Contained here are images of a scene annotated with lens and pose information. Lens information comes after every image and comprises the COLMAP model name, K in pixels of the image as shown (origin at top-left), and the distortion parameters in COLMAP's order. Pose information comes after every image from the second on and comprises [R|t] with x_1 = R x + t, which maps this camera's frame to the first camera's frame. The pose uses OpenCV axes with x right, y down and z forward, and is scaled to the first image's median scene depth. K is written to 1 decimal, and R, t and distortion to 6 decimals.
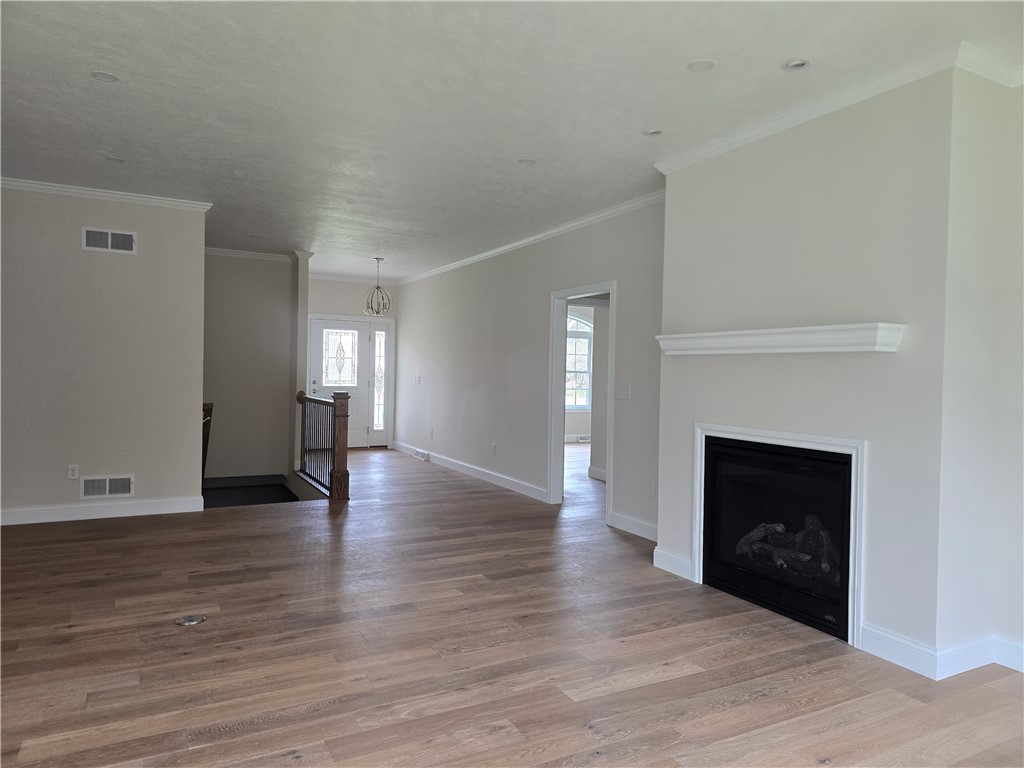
lens RADIAL K [[672.1, 0, 510.9], [0, 672.1, 376.8], [0, 0, 1]] dist [0.062232, -0.058816]
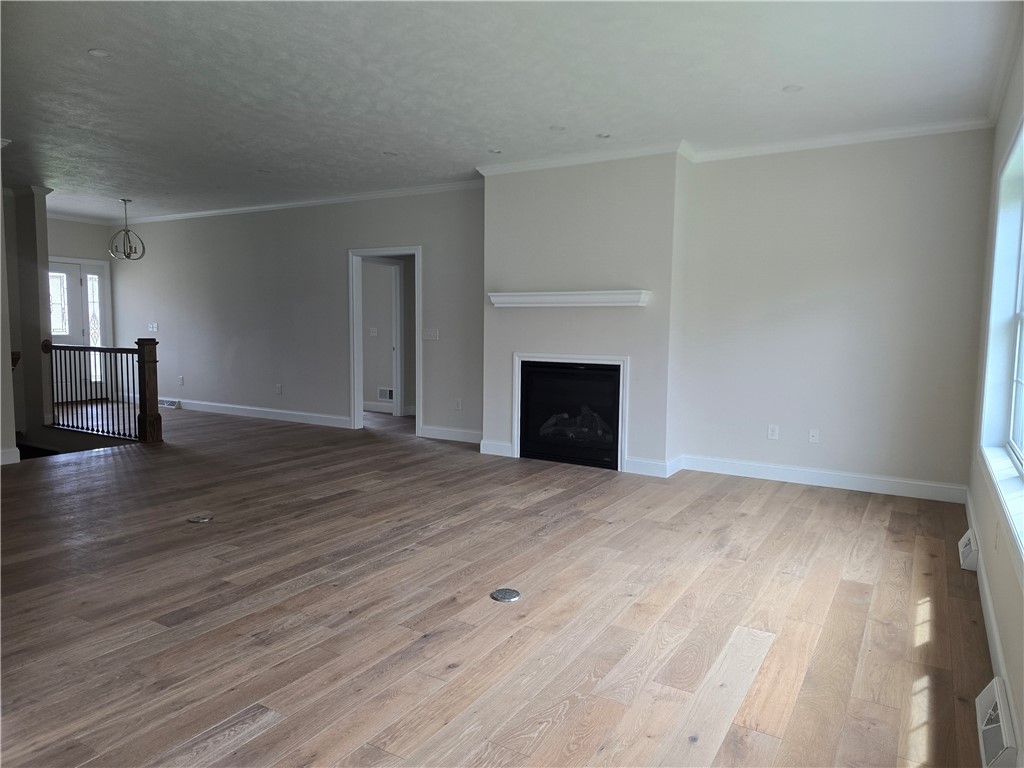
lens RADIAL K [[672.1, 0, 510.9], [0, 672.1, 376.8], [0, 0, 1]] dist [0.062232, -0.058816]
pose [[0.857698, -0.046498, 0.512046, -0.619909], [0.007070, 0.996875, 0.078682, 0.006645], [-0.514105, -0.063865, 0.855347, -0.334846]]
